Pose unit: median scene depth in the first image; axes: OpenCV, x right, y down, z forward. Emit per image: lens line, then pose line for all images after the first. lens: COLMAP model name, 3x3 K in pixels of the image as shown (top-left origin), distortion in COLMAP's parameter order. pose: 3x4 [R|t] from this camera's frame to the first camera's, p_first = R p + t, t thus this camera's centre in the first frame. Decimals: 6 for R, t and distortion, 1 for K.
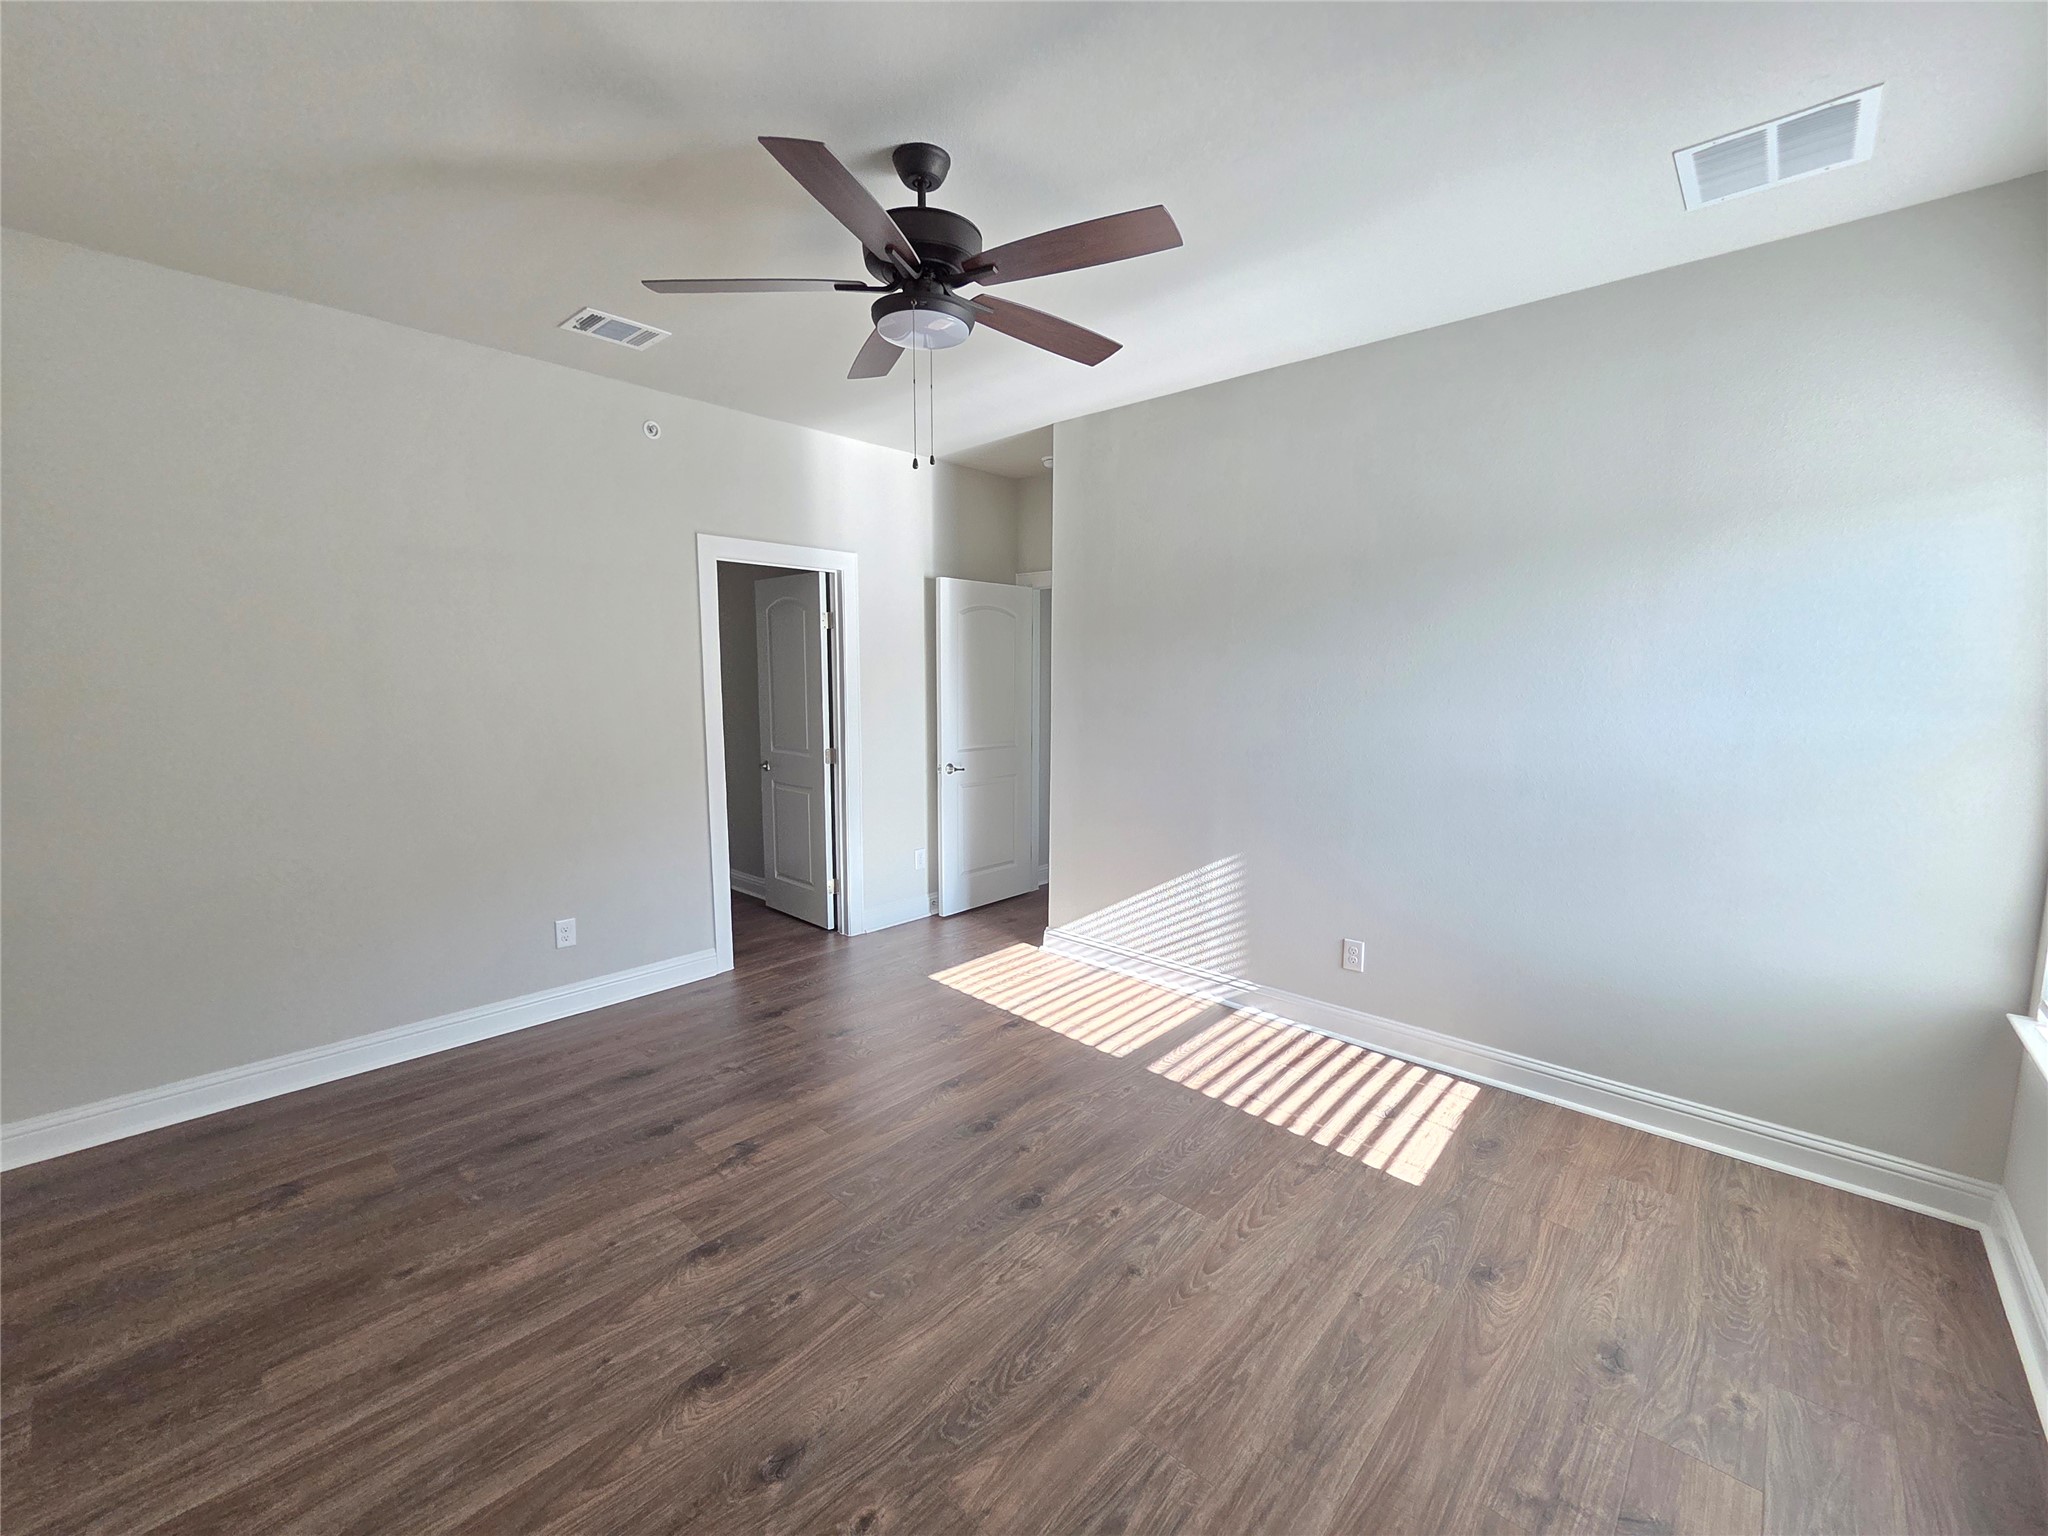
lens RADIAL K [[830.8, 0, 1022.3], [0, 830.8, 773.5], [0, 0, 1]] dist [-0.000688, -0.000677]
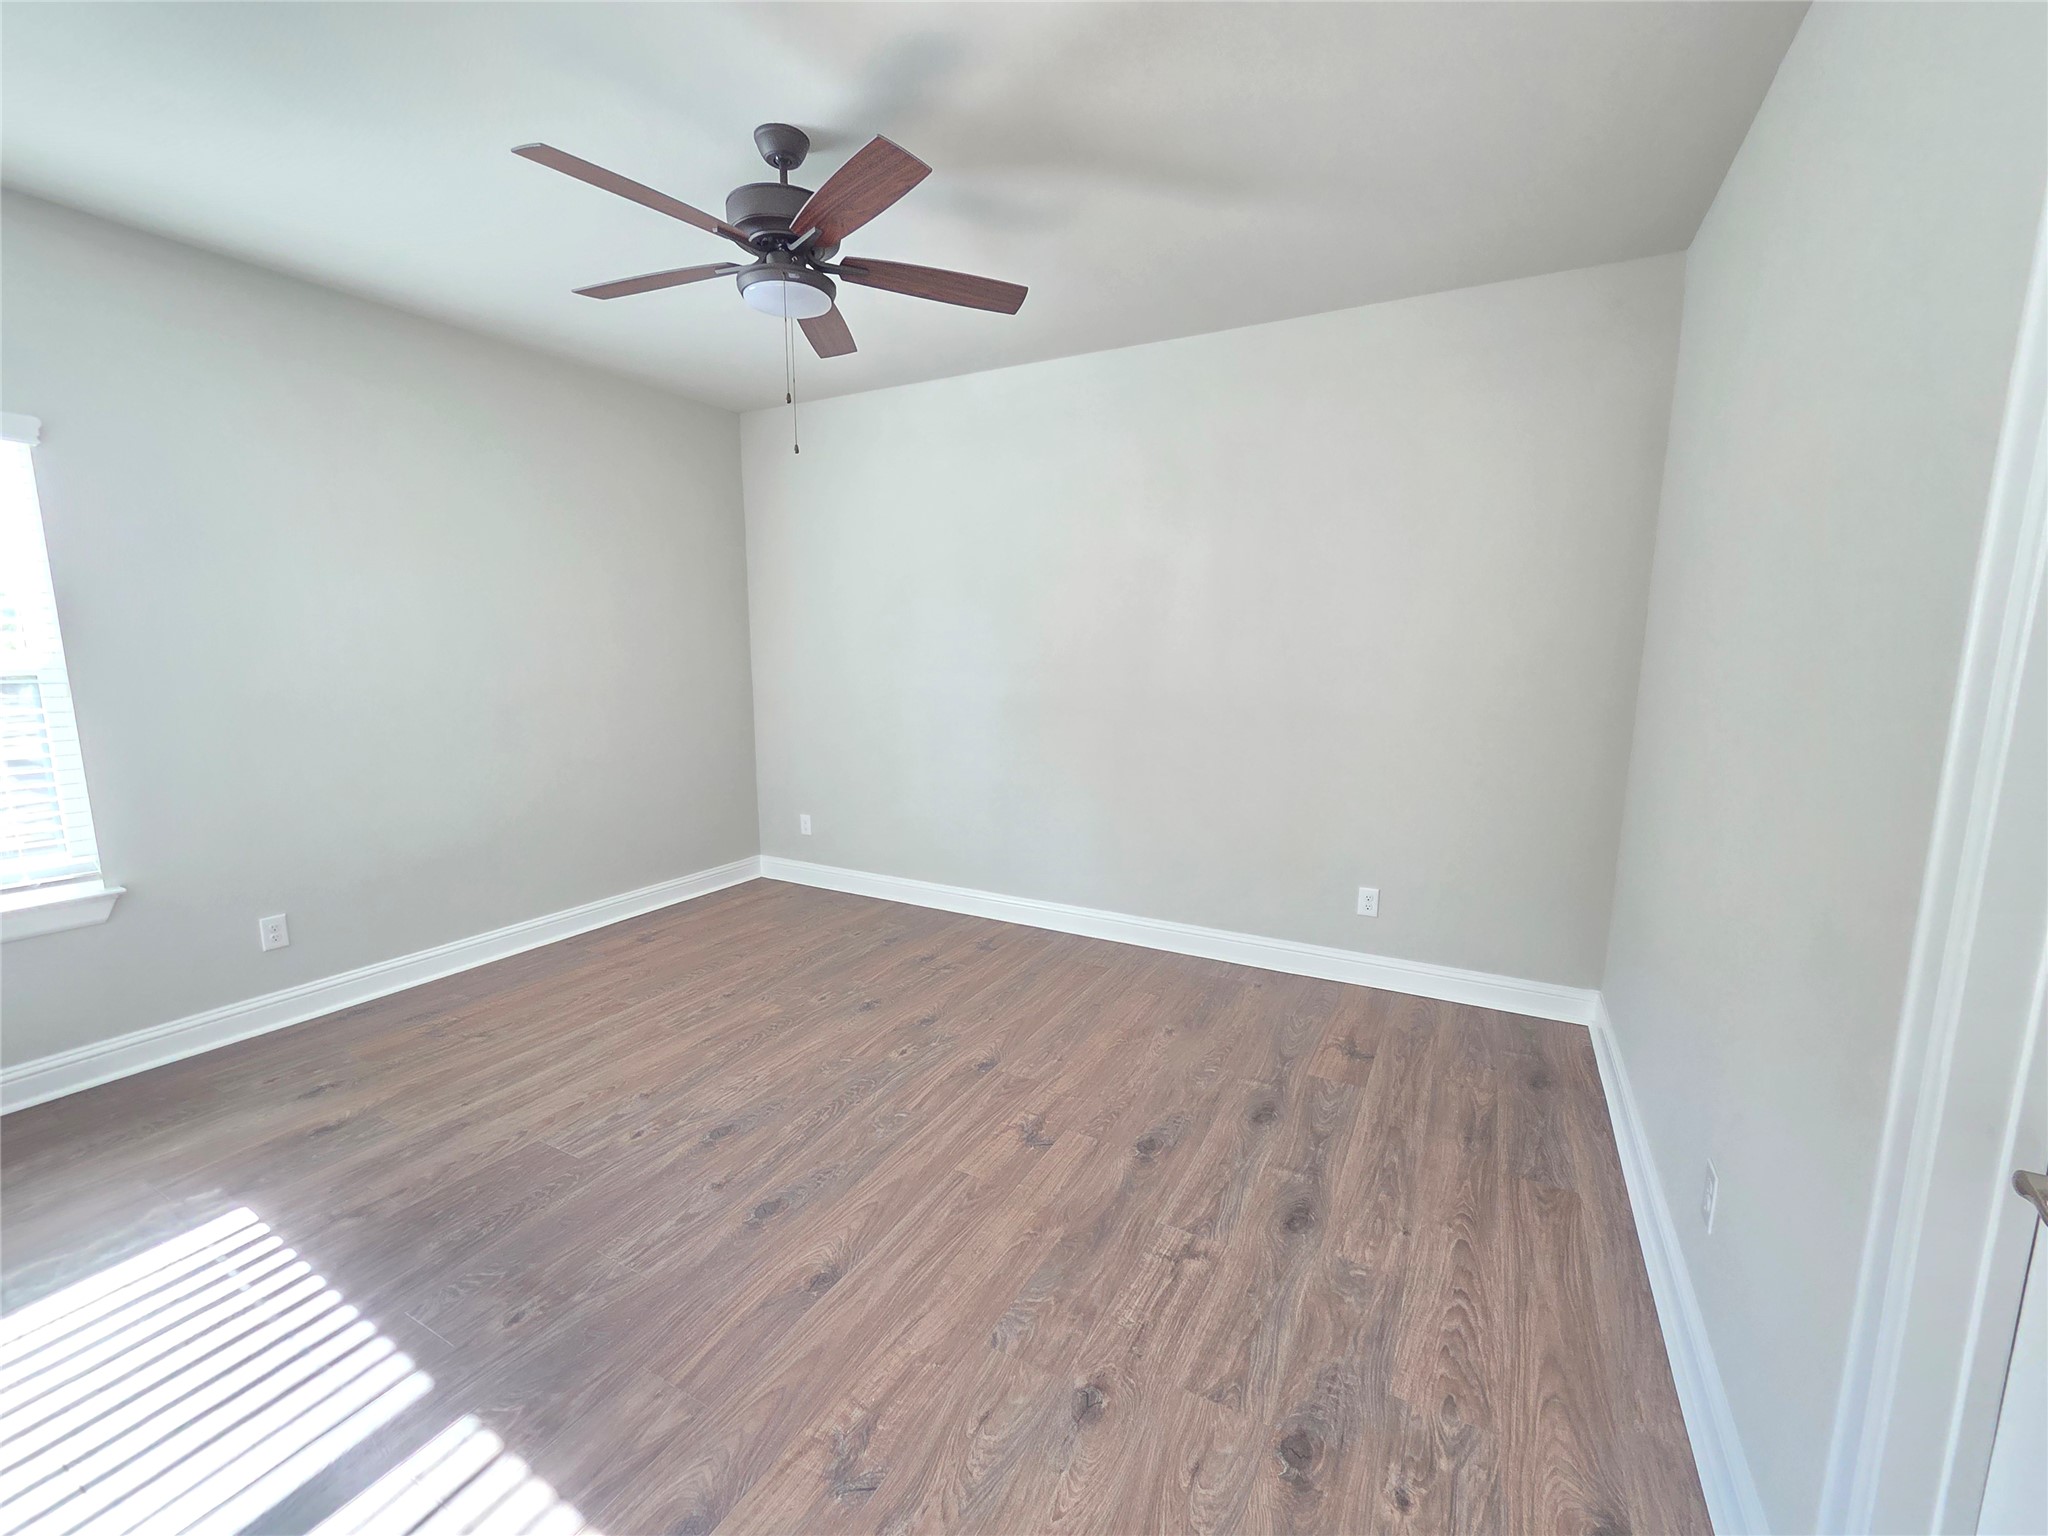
lens RADIAL K [[834.1, 0, 1023.6], [0, 834.1, 771.0], [0, 0, 1]] dist [-0.002191, 0.000540]
pose [[-0.969864, 0.028480, -0.241975, -0.129146], [-0.038832, 0.962382, 0.268911, -0.236264], [0.240531, 0.270203, -0.932274, 2.123433]]
